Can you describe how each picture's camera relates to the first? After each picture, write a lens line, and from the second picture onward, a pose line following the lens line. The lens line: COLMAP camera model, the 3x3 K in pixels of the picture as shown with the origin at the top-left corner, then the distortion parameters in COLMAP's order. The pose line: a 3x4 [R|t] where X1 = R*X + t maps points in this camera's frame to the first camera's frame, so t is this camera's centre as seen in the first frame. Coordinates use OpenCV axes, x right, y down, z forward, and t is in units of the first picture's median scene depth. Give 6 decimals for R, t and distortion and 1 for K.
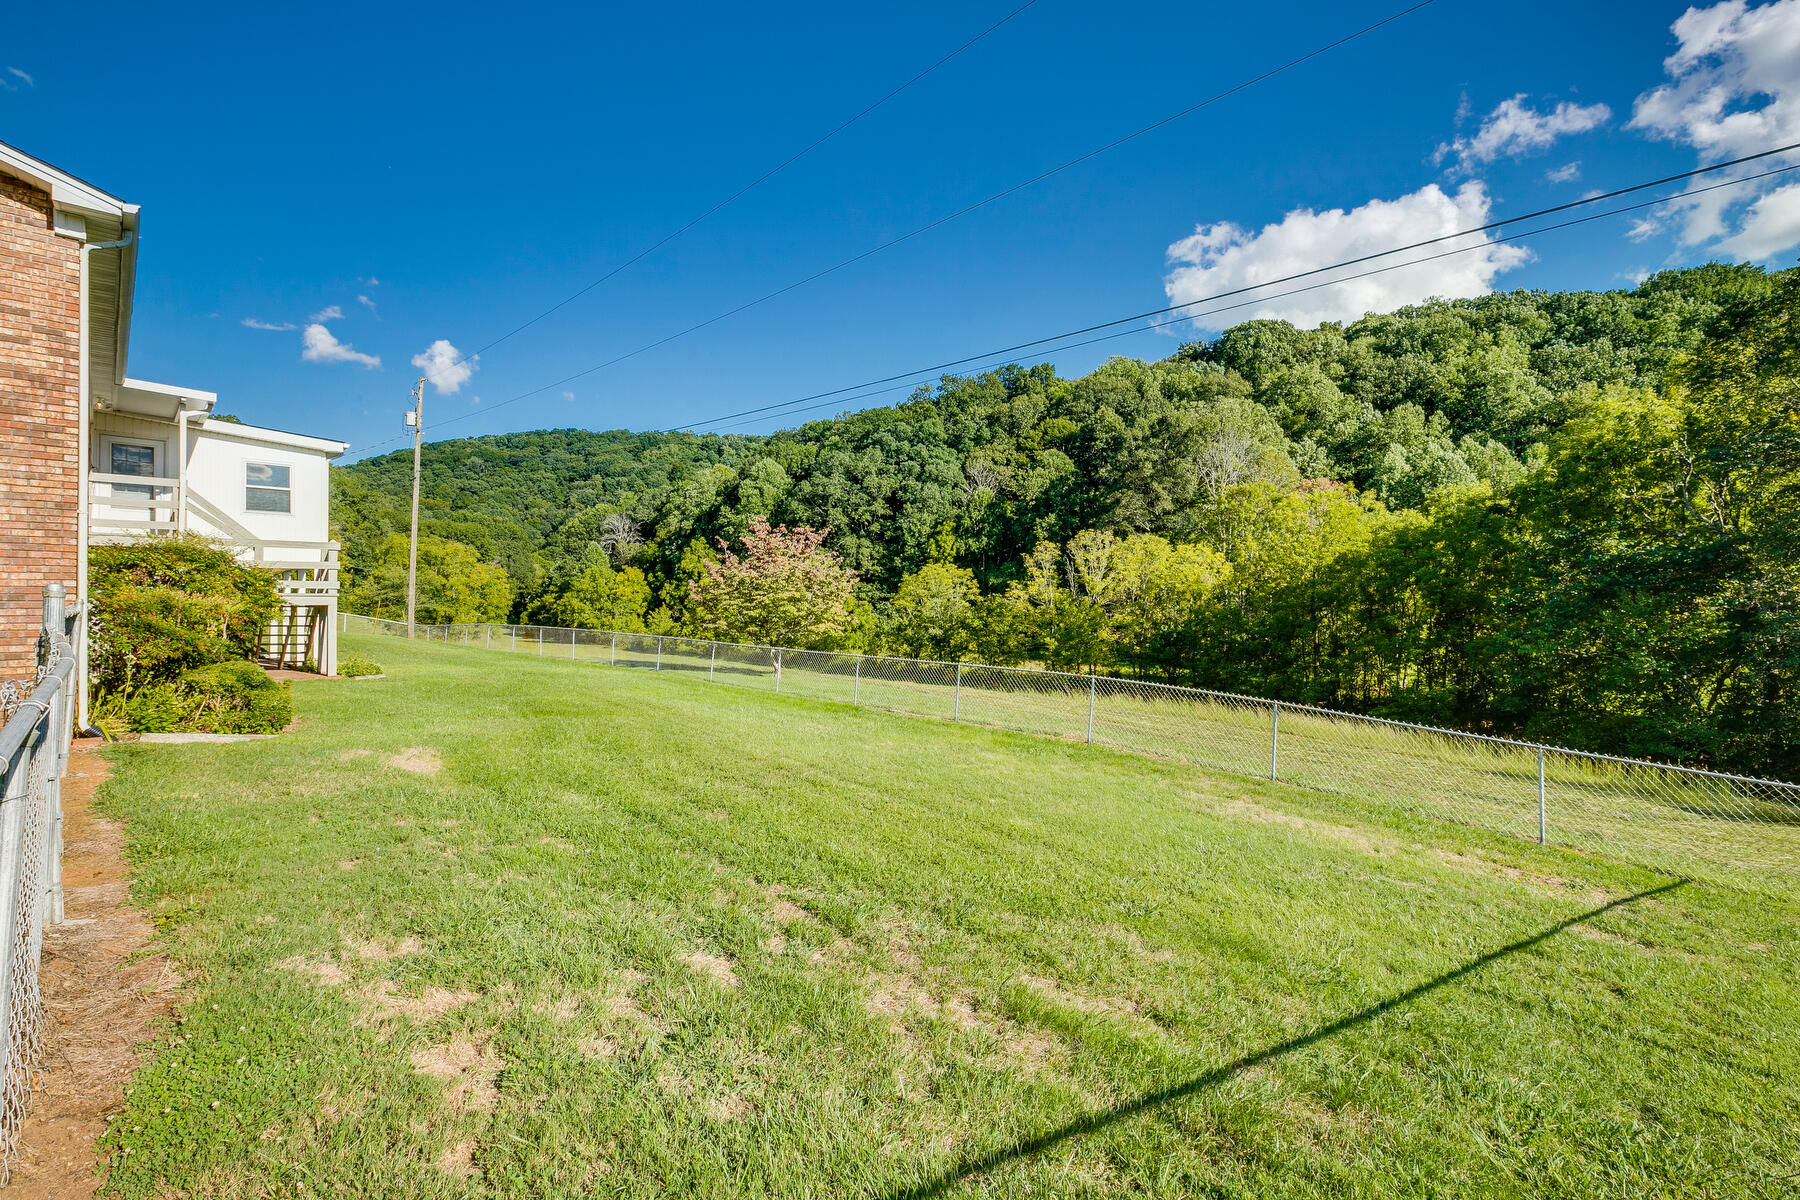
lens RADIAL K [[769.2, 0, 900.0], [0, 769.2, 600.0], [0, 0, 1]] dist [-0.001945, -0.000222]
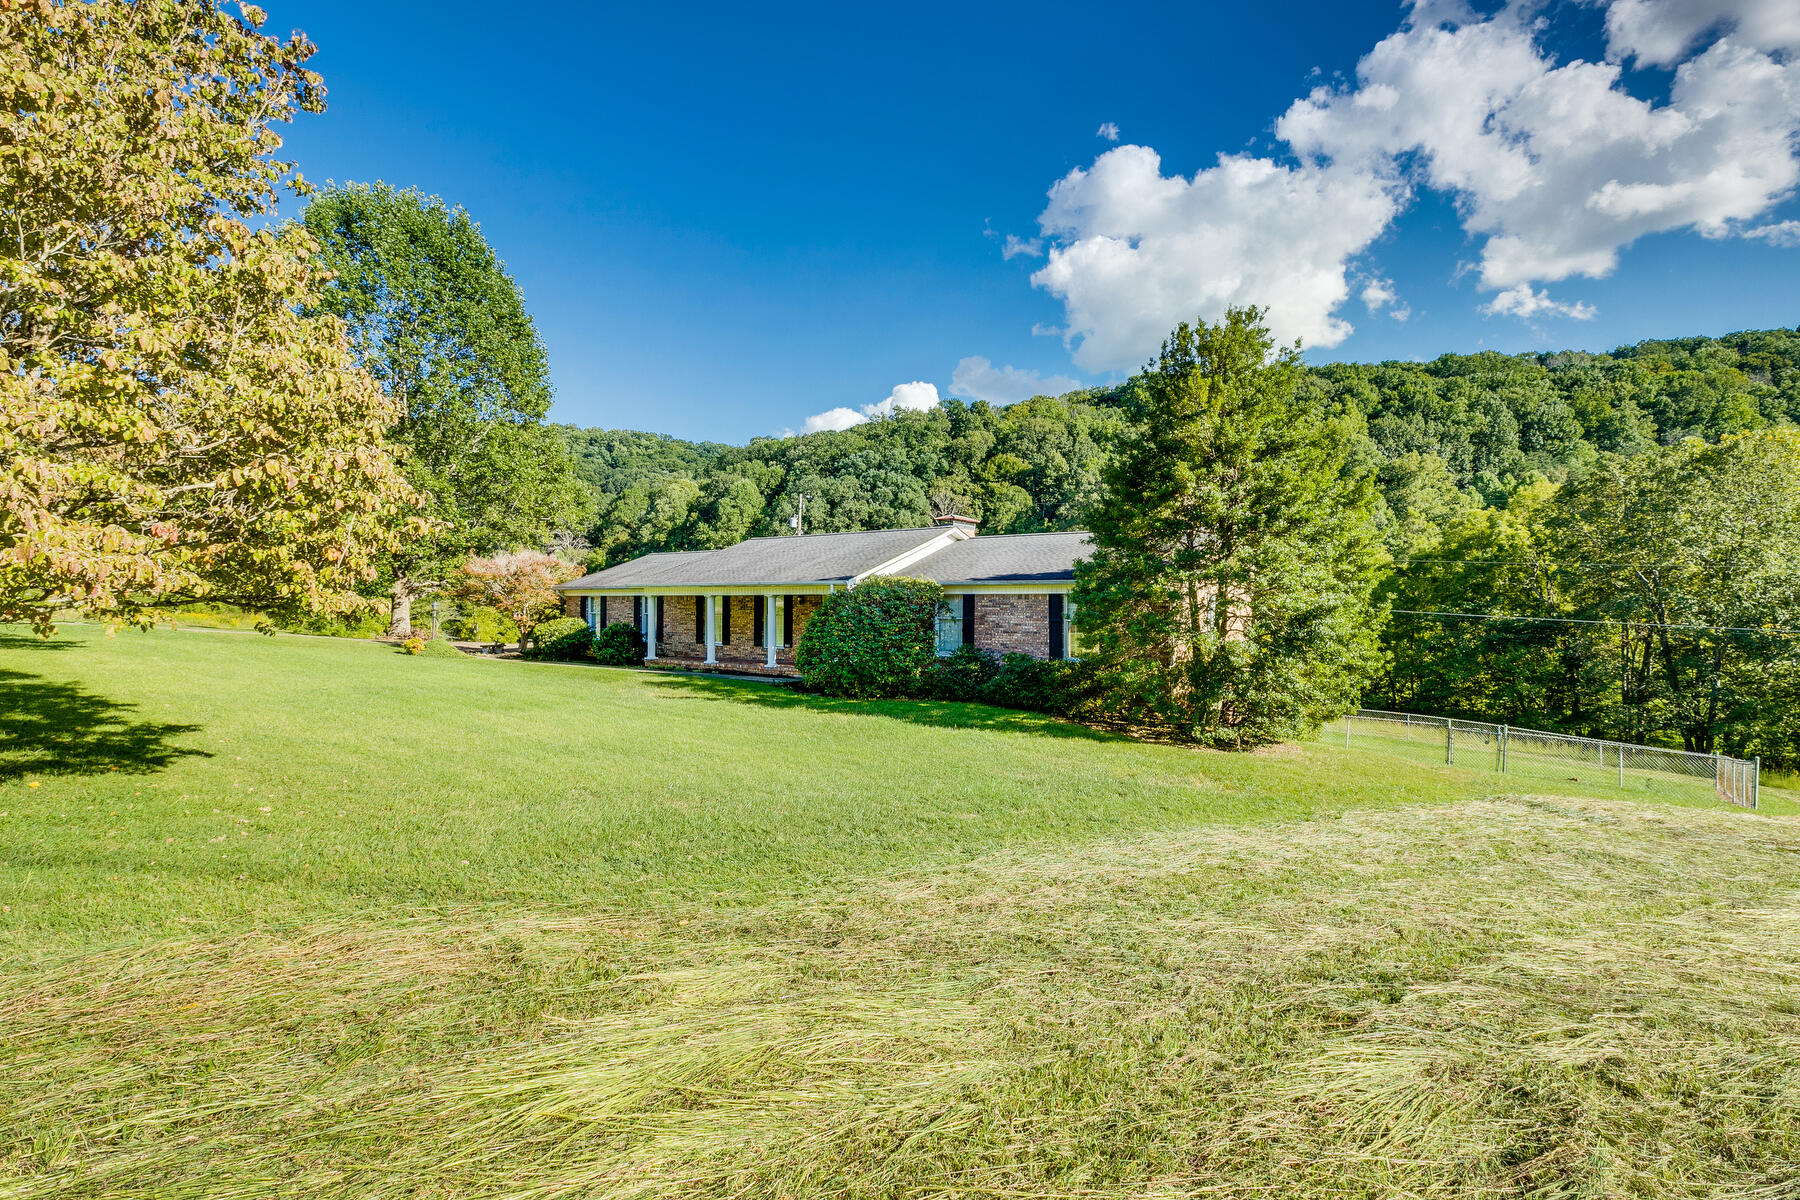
lens RADIAL K [[792.1, 0, 900.0], [0, 792.1, 600.0], [0, 0, 1]] dist [-0.000319, 0.000133]
pose [[0.979339, 0.012834, 0.201816, -0.181570], [-0.013631, 0.999904, 0.002560, -0.022504], [-0.201763, -0.005258, 0.979420, -0.113212]]
